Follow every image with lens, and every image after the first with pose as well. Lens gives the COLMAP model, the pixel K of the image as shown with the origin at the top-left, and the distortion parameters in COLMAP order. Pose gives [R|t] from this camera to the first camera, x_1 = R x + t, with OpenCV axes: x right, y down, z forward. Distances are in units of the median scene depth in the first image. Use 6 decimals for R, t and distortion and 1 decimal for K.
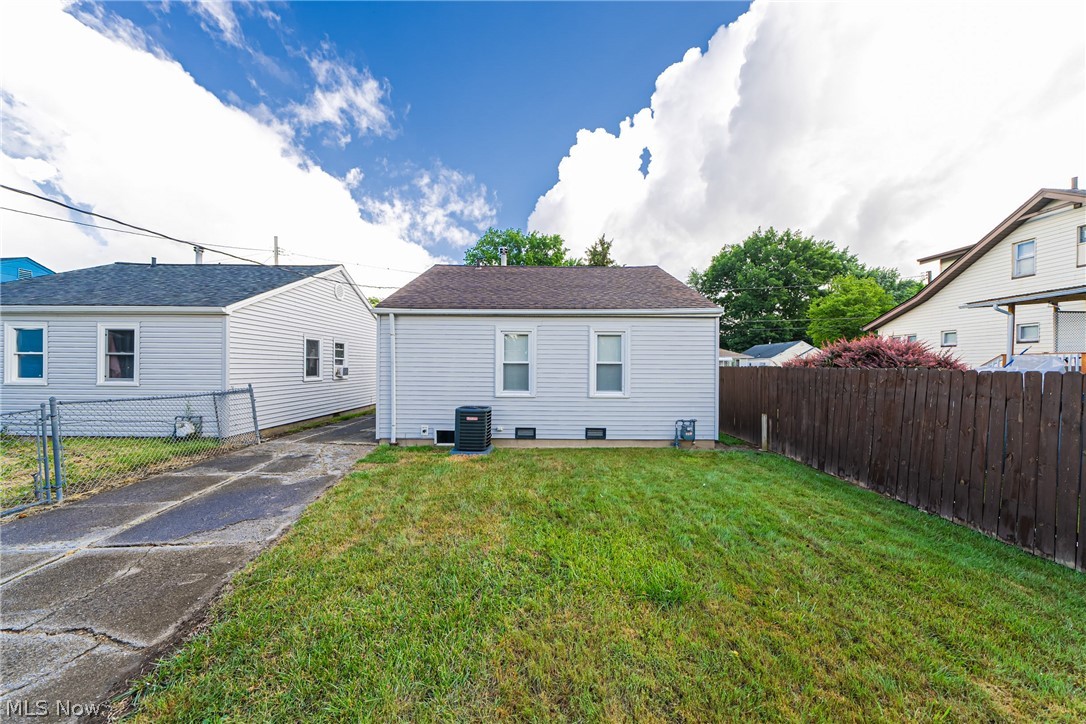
lens RADIAL K [[366.6, 0, 545.6], [0, 366.6, 378.0], [0, 0, 1]] dist [-0.005386, 0.000071]
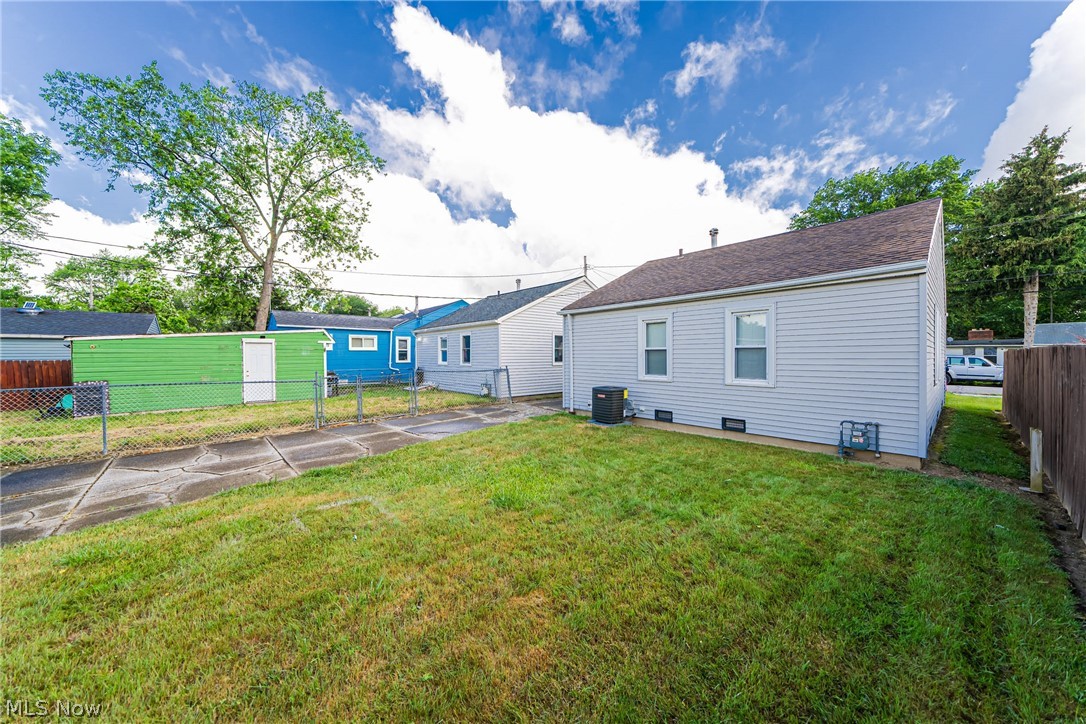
lens RADIAL K [[366.6, 0, 538.4], [0, 366.6, 358.3], [0, 0, 1]] dist [-0.005386, 0.000071]
pose [[0.664340, -0.002518, -0.747427, 0.495131], [-0.012489, 0.999817, -0.014469, 0.005096], [0.747327, 0.018947, 0.664187, 0.025988]]
